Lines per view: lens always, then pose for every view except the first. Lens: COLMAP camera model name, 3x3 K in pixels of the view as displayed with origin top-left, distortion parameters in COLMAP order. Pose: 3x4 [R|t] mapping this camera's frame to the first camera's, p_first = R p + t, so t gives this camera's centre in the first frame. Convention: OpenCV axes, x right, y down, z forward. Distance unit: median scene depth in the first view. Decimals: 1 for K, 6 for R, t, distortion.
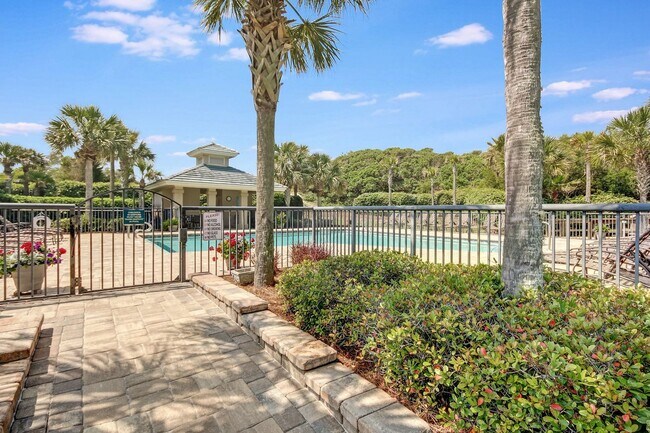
lens RADIAL K [[303.8, 0, 326.9], [0, 303.8, 208.7], [0, 0, 1]] dist [0.001895, -0.001090]
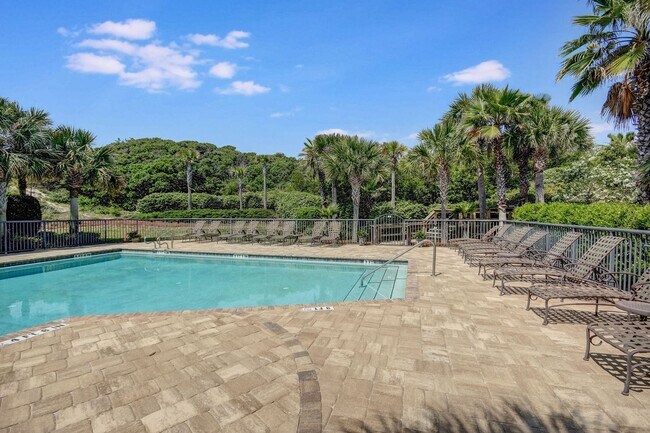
lens RADIAL K [[303.8, 0, 326.9], [0, 303.8, 208.7], [0, 0, 1]] dist [0.001895, -0.001090]
pose [[0.797860, -0.007745, 0.602794, 0.011362], [0.008828, 0.999960, 0.001164, -0.009492], [-0.602779, 0.004393, 0.797896, 0.131320]]
